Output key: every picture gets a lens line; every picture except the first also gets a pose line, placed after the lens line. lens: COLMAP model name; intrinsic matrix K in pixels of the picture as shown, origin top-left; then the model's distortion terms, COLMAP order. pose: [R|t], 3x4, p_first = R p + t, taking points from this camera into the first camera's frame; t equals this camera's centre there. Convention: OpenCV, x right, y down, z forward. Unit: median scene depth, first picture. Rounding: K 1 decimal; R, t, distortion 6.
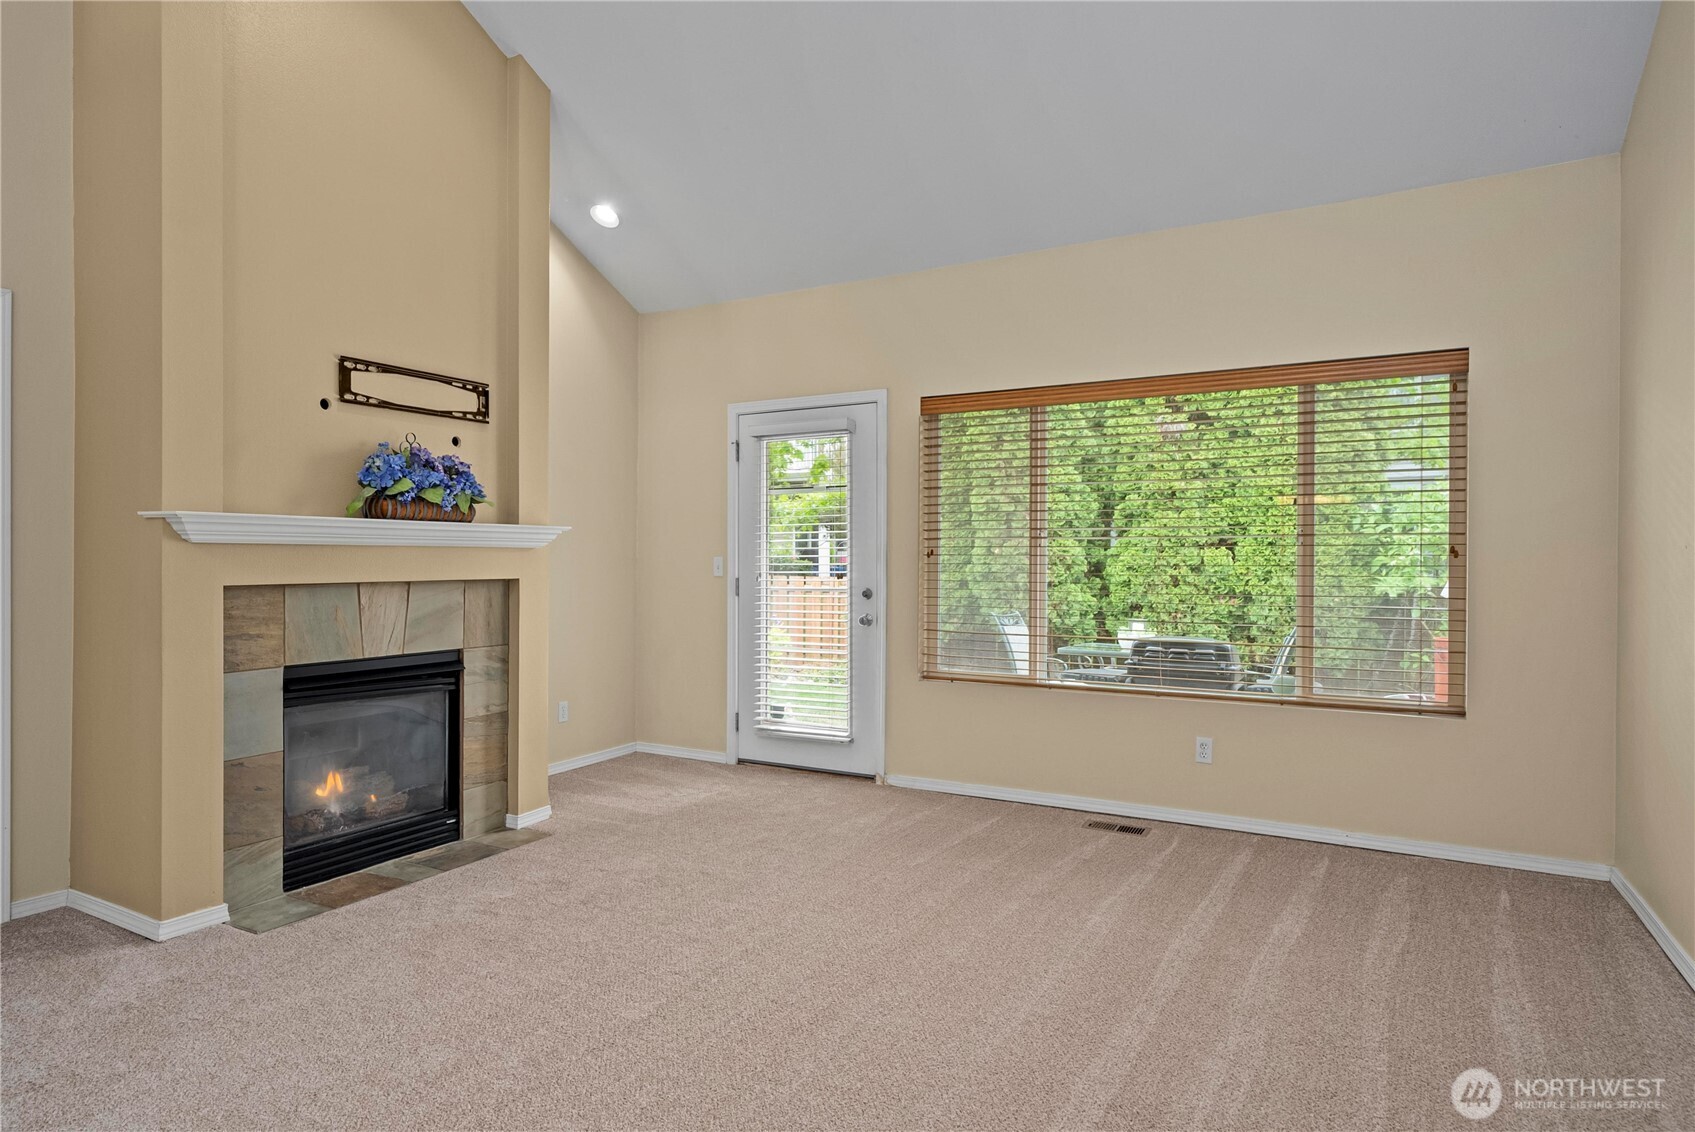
lens RADIAL K [[958.6, 0, 841.7], [0, 958.6, 561.8], [0, 0, 1]] dist [-0.000356, 0.001496]
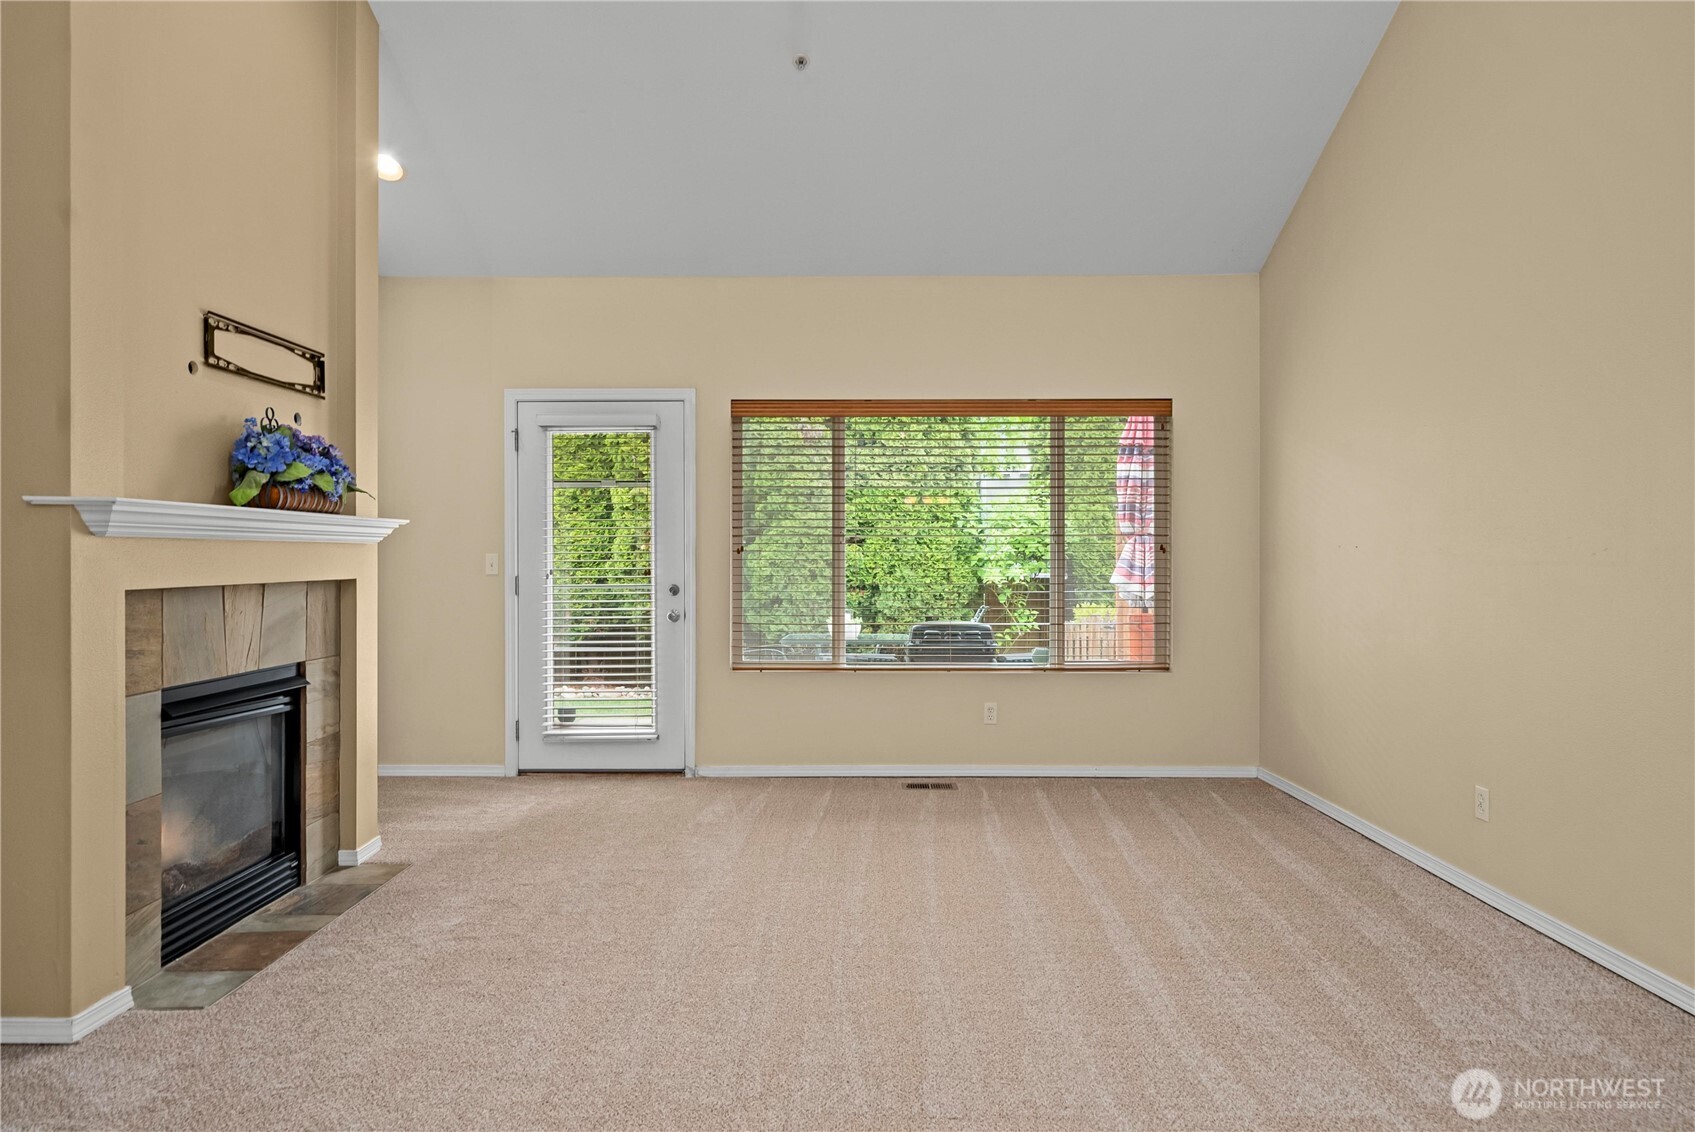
lens RADIAL K [[1018.4, 0, 857.8], [0, 1018.4, 555.9], [0, 0, 1]] dist [0.000245, -0.000424]
pose [[0.870953, -0.002694, 0.491360, -0.408574], [0.003521, 0.999994, -0.000760, -0.000883], [-0.491354, 0.002392, 0.870956, -0.034403]]
